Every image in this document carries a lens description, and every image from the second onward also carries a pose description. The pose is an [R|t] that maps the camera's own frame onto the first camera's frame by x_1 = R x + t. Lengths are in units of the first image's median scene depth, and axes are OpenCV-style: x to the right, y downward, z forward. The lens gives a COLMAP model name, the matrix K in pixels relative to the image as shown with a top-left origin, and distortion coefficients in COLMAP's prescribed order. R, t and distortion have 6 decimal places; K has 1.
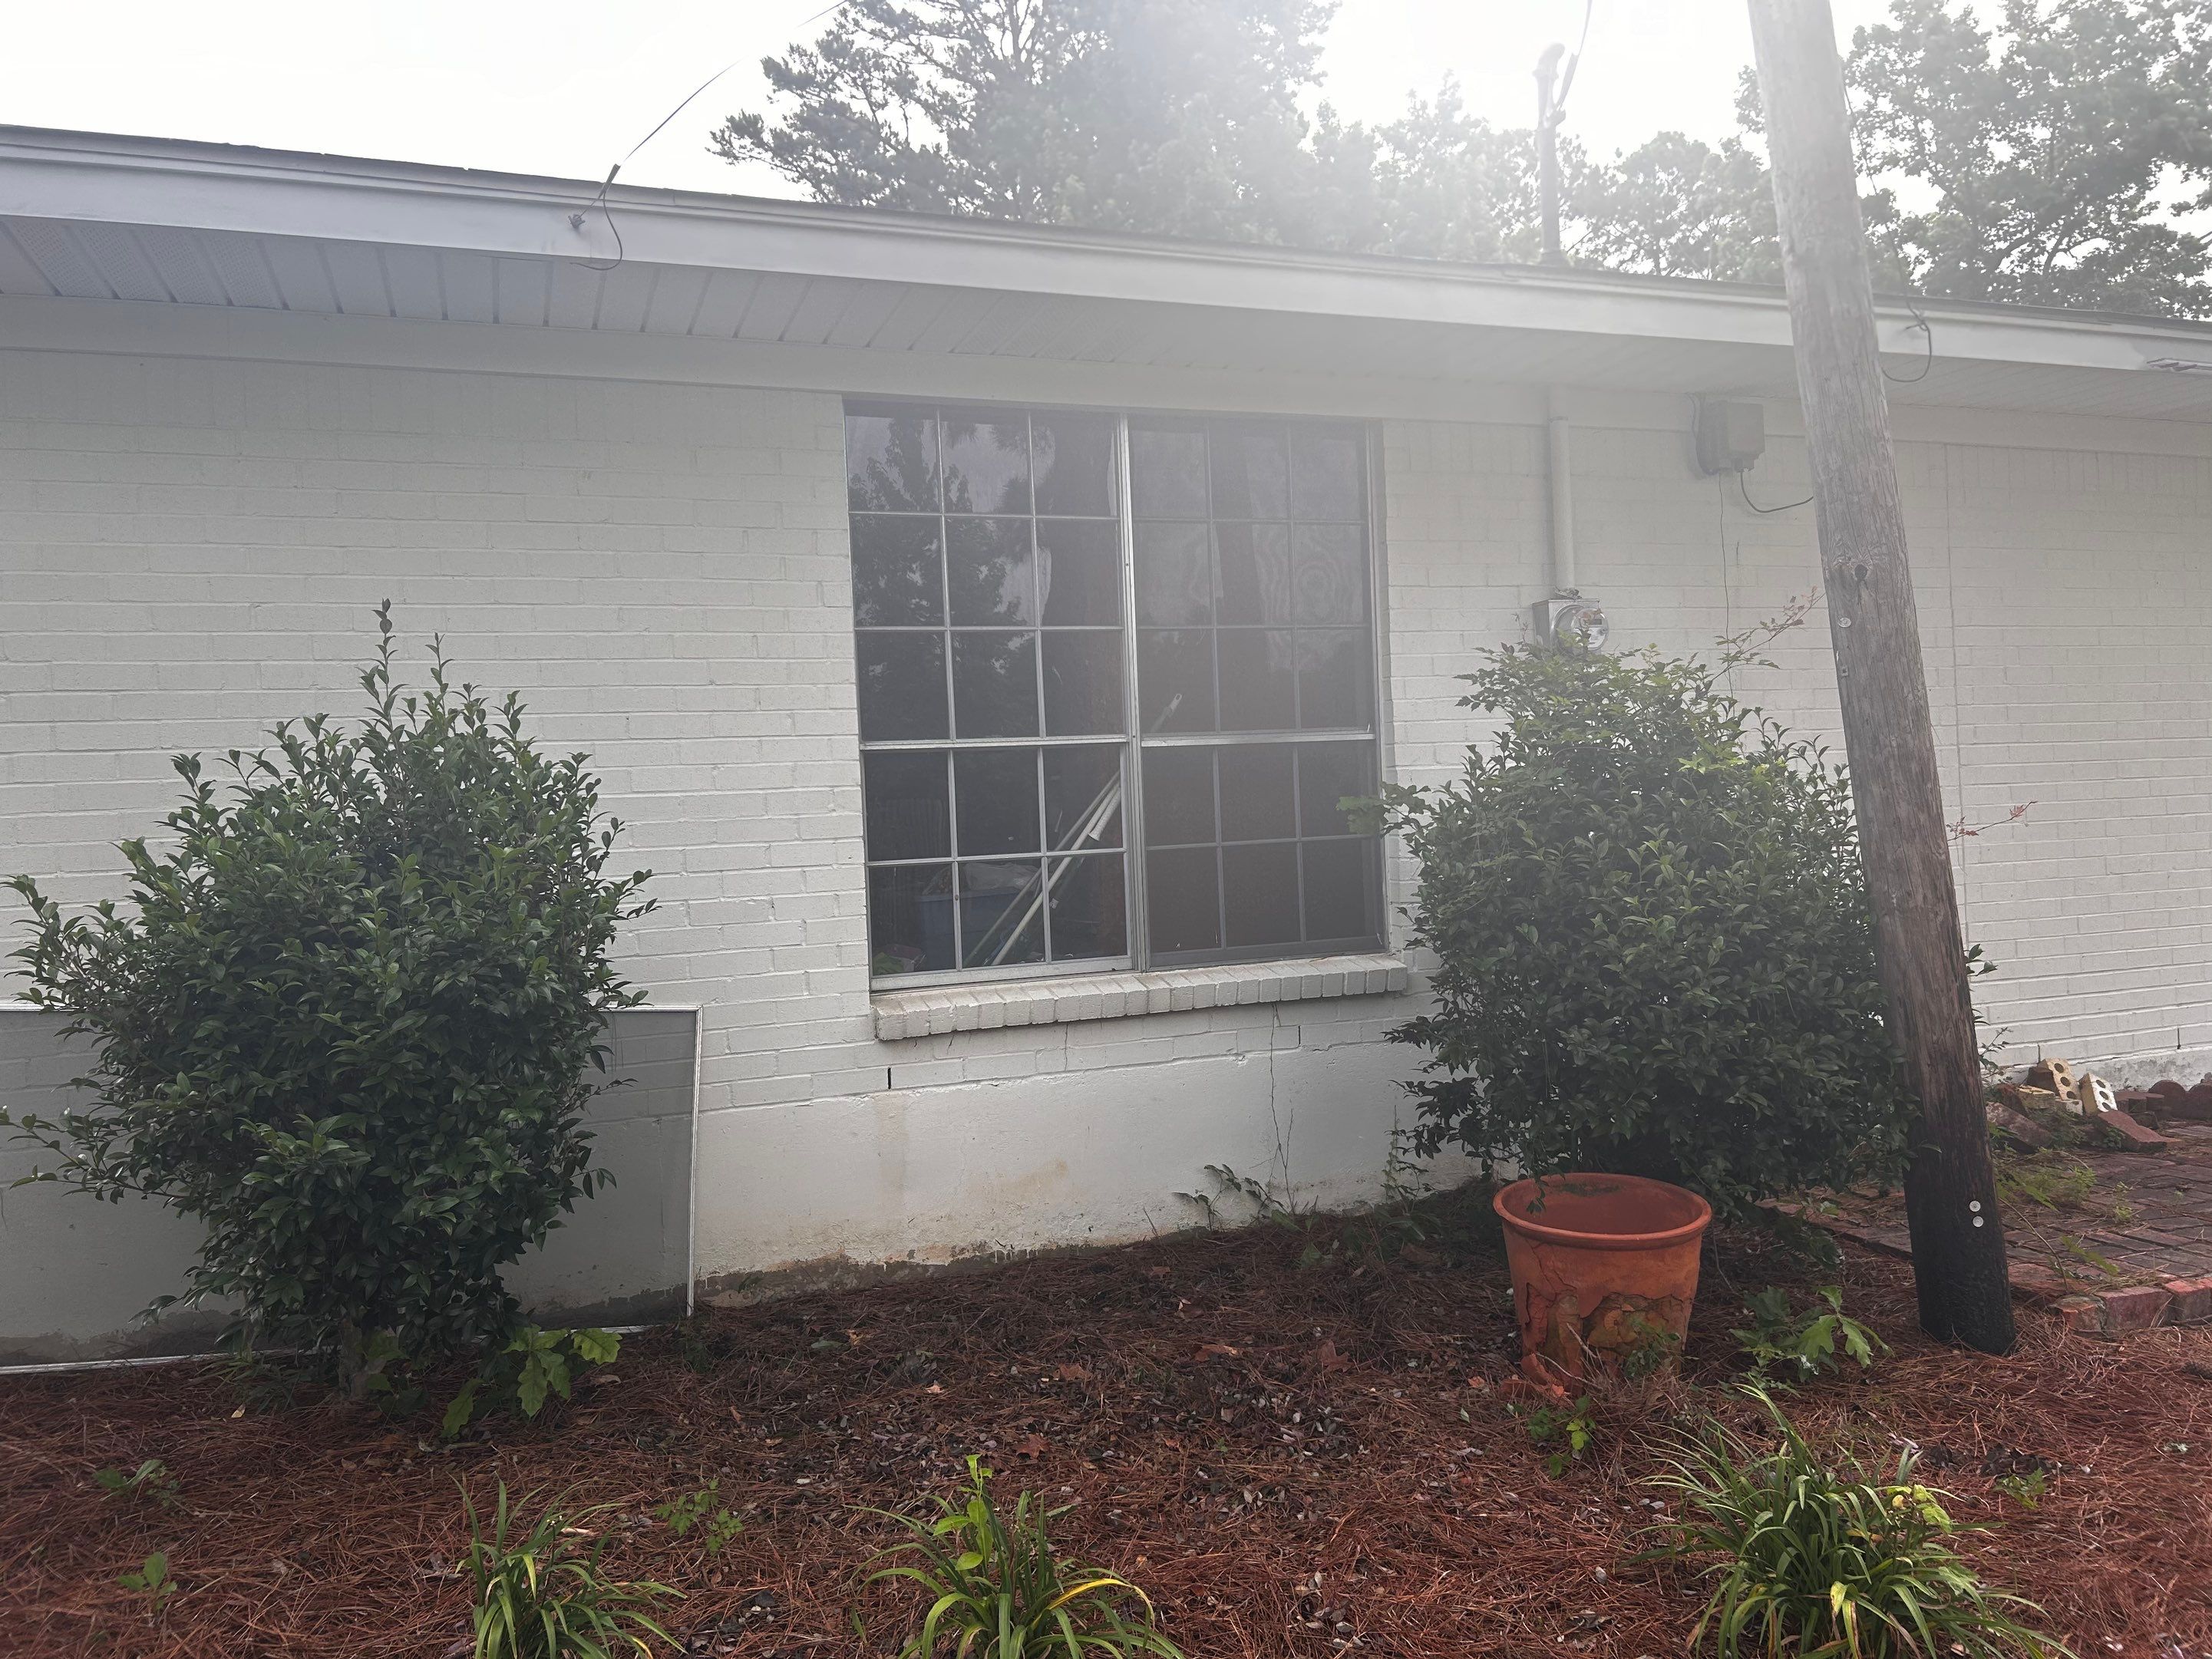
lens RADIAL K [[1712.2, 0, 1106.0], [0, 1712.2, 829.5], [0, 0, 1]] dist [0.012909, 0.001090]
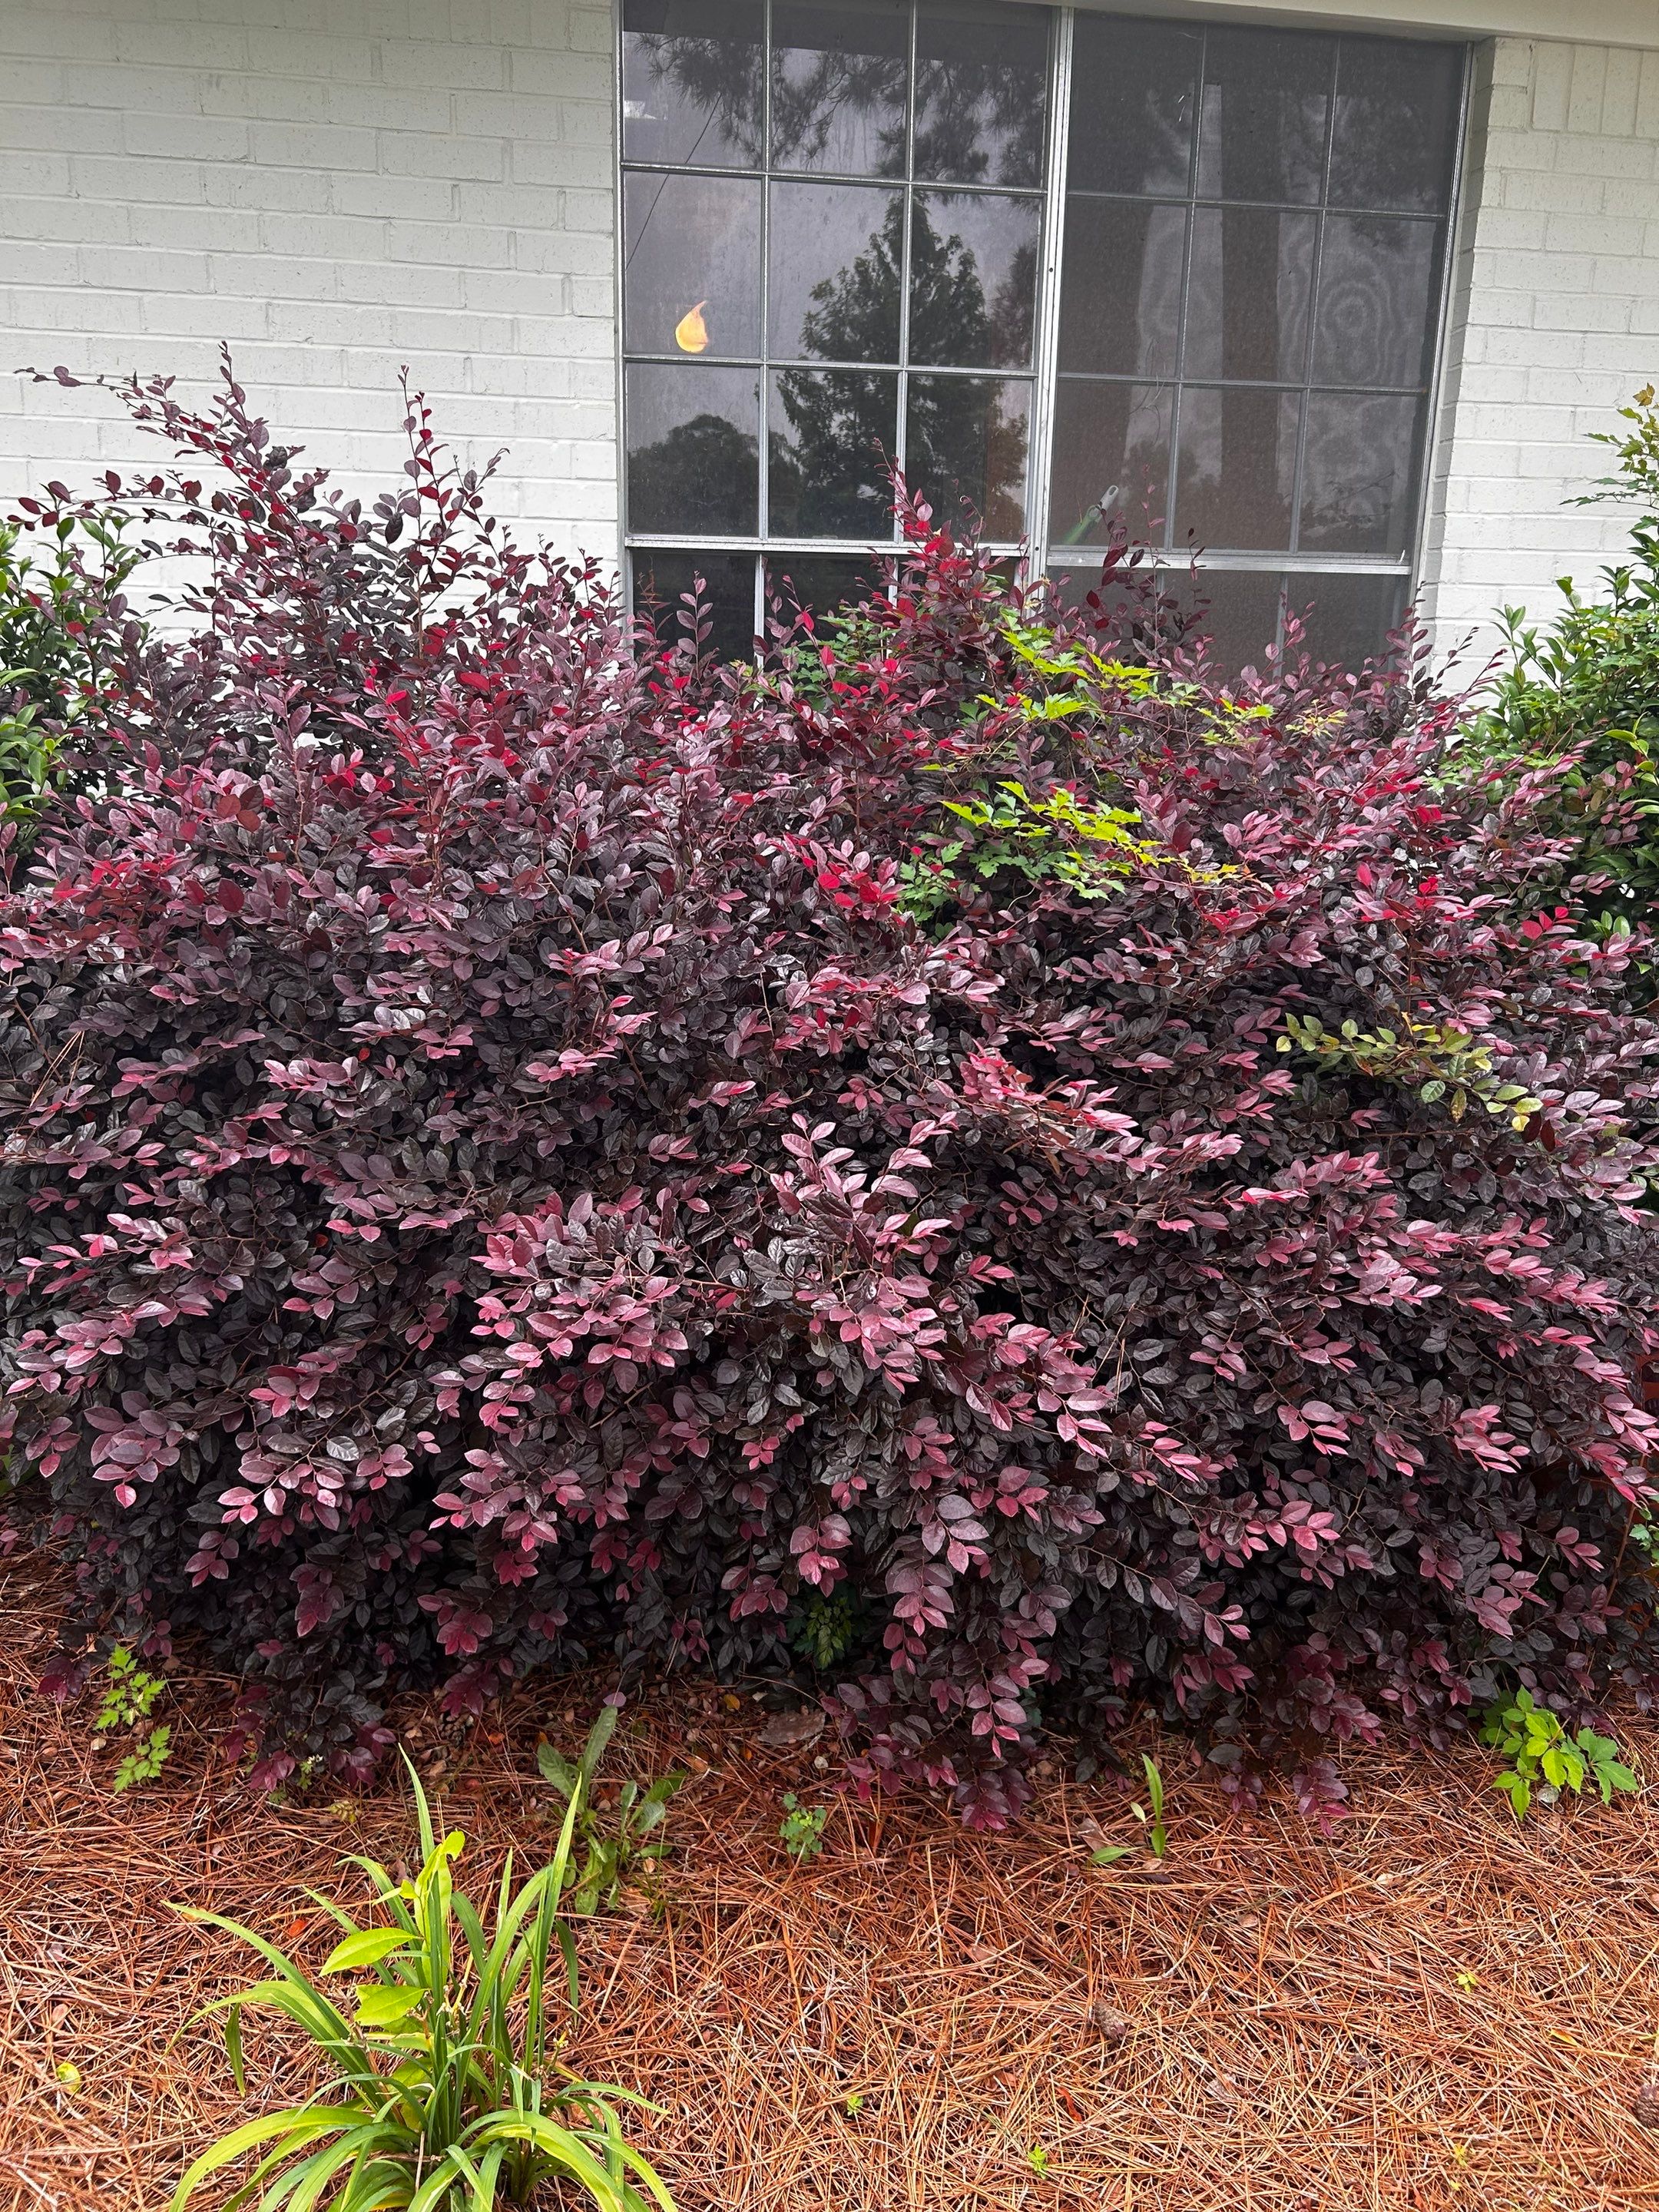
lens RADIAL K [[1712.4, 0, 829.5], [0, 1712.4, 1106.0], [0, 0, 1]] dist [0.012909, 0.001090]
pose [[0.986278, 0.092596, -0.136679, 0.048884], [-0.055591, 0.965824, 0.253169, -0.008749], [0.155450, -0.242097, 0.957718, 0.297024]]
